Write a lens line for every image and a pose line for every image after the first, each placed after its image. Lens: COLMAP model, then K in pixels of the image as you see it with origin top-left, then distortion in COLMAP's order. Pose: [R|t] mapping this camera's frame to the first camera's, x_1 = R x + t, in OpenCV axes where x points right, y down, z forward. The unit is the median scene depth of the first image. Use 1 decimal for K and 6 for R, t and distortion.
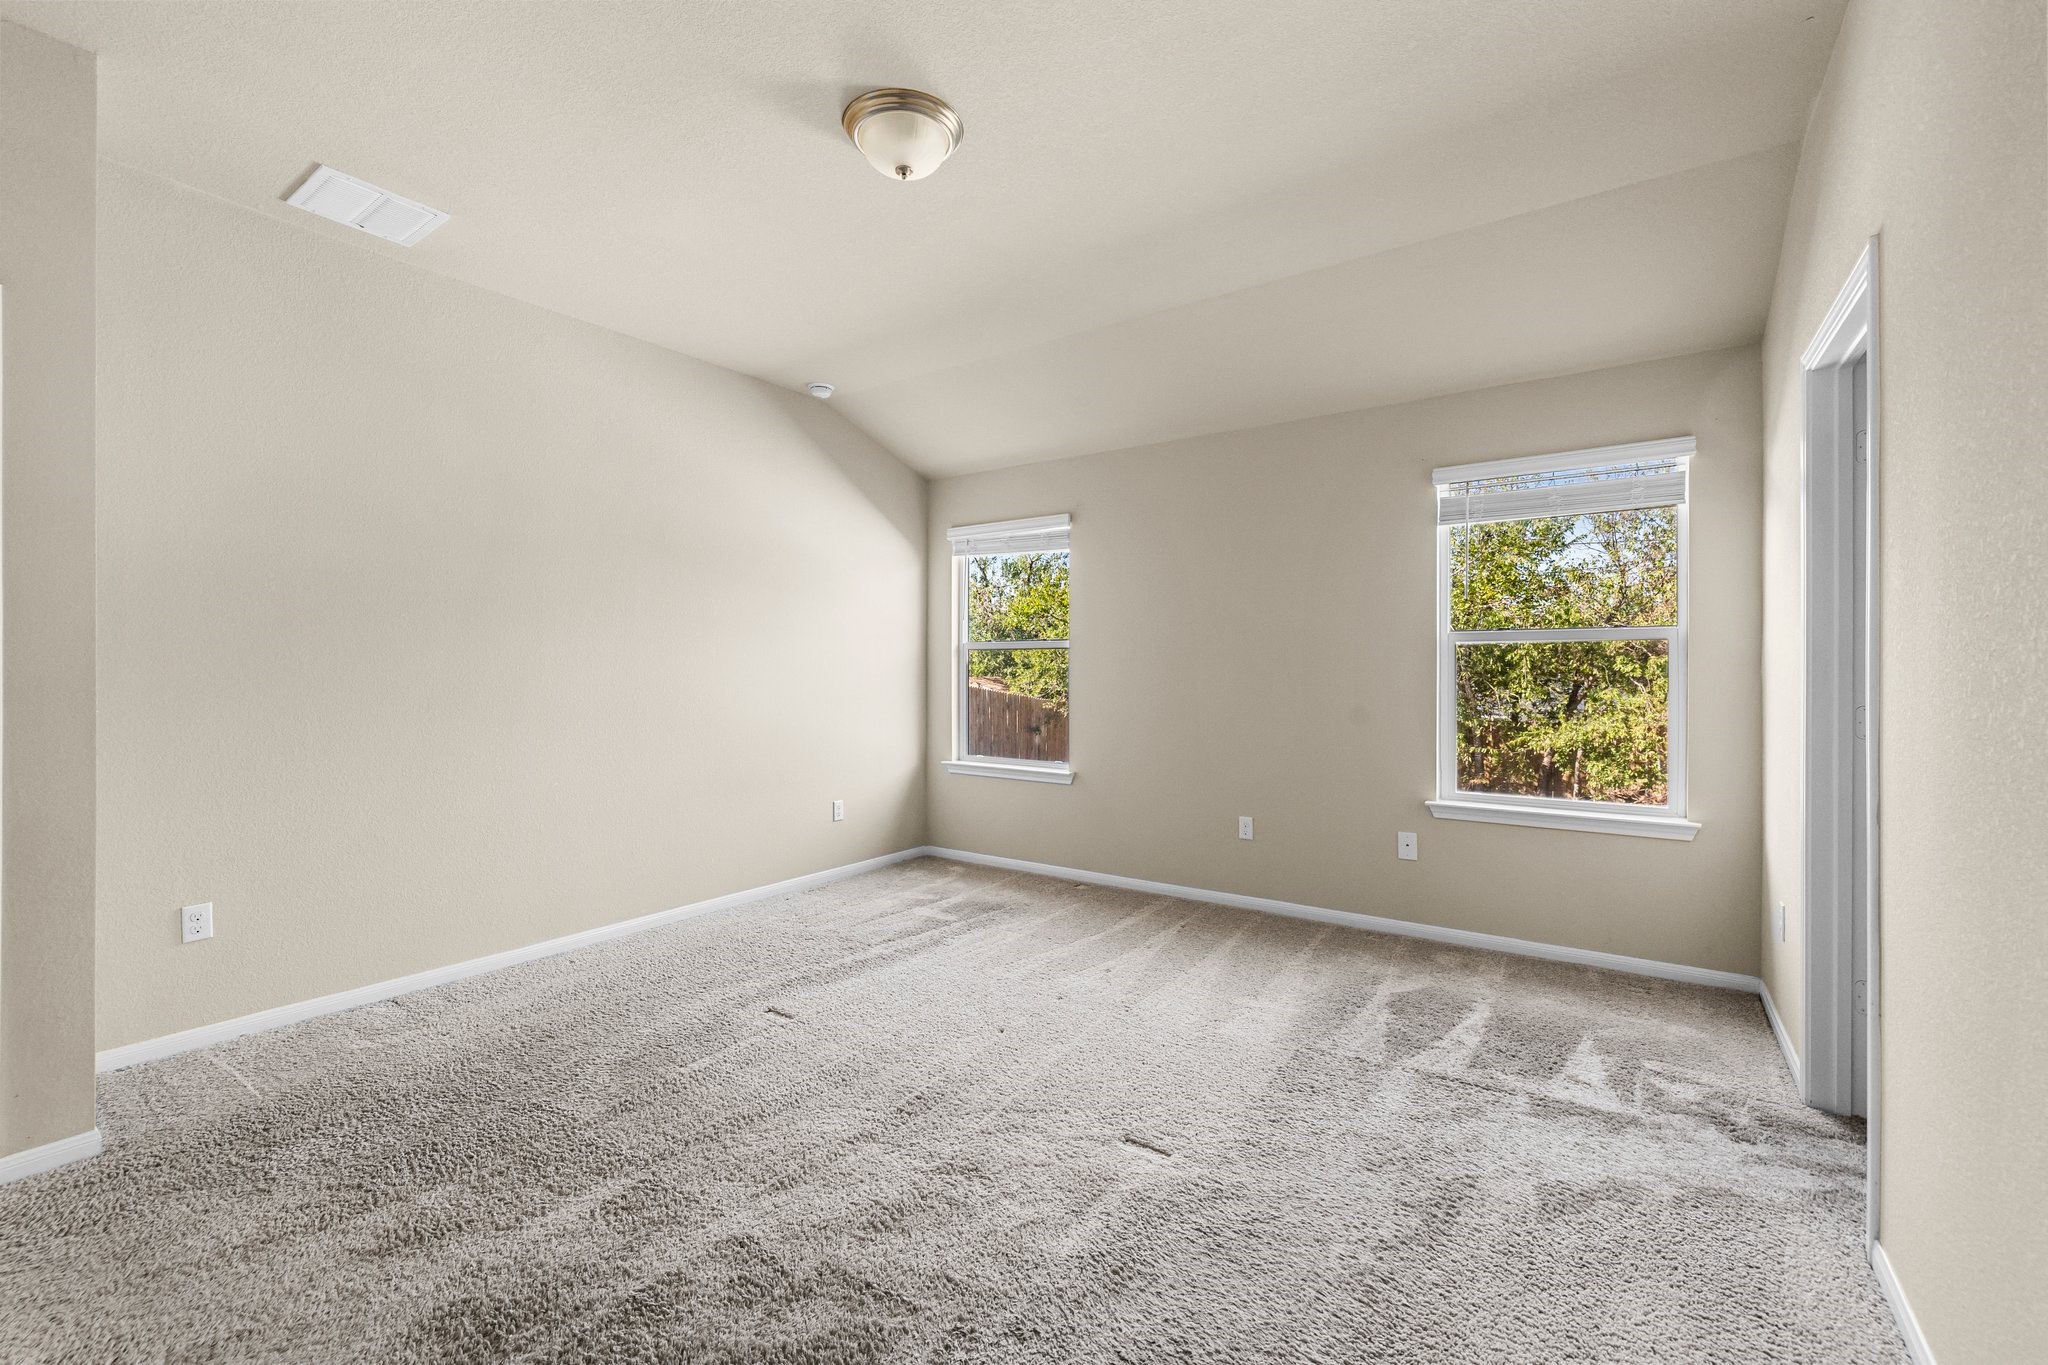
lens RADIAL K [[867.1, 0, 1016.5], [0, 867.1, 668.9], [0, 0, 1]] dist [0.001397, 0.000083]
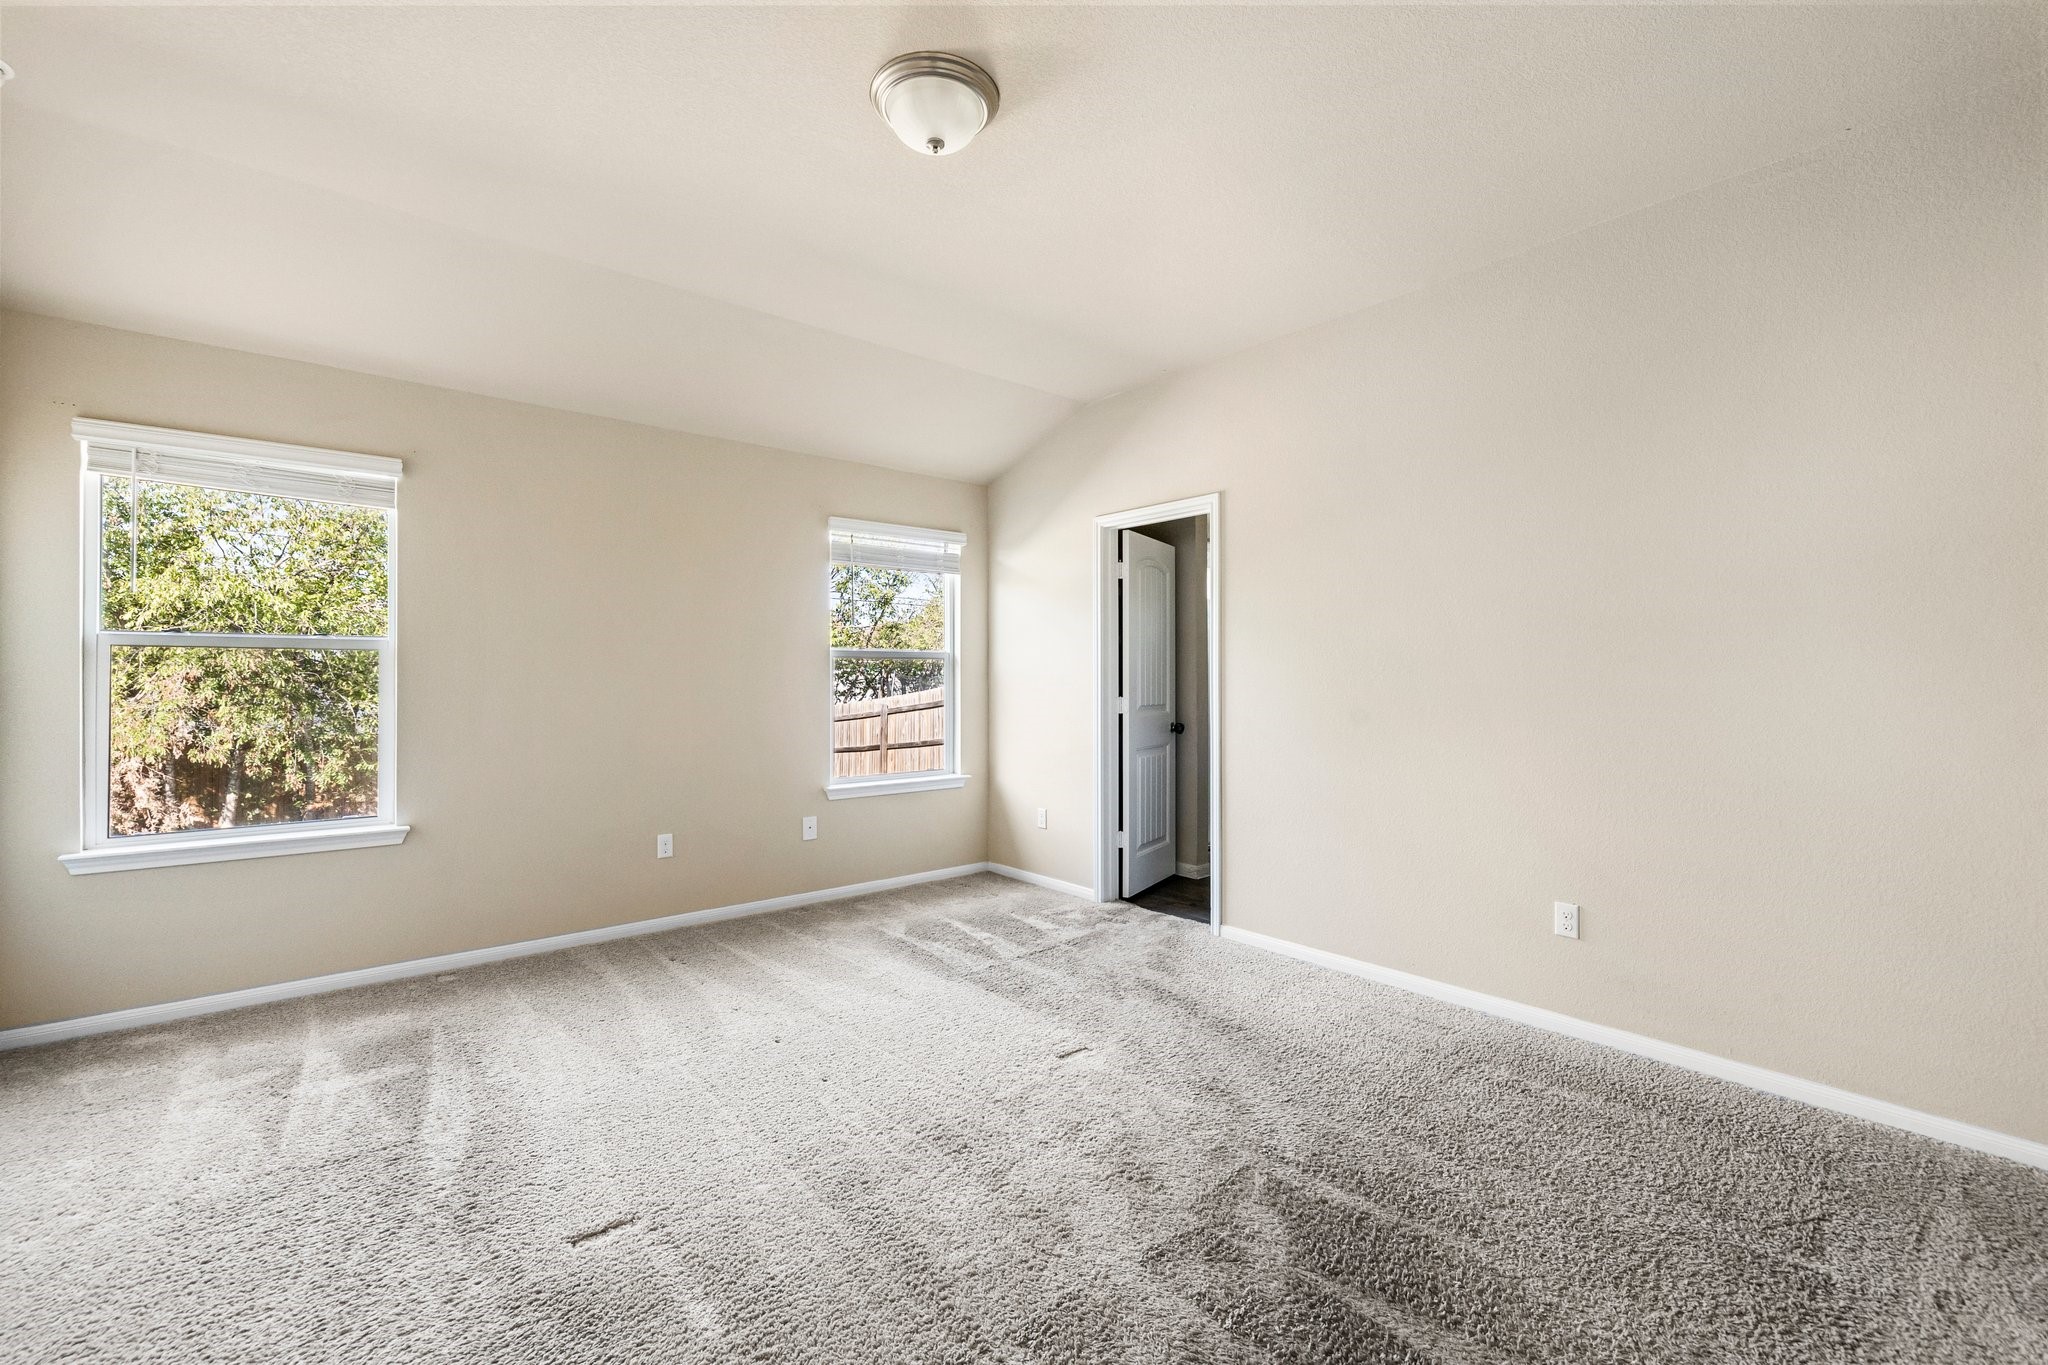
lens RADIAL K [[863.3, 0, 1020.3], [0, 863.3, 679.5], [0, 0, 1]] dist [0.003173, 0.000406]
pose [[0.250668, -0.004085, 0.968064, -0.813770], [0.000183, 0.999991, 0.004172, -0.006288], [-0.968073, -0.000869, 0.250667, 0.554620]]
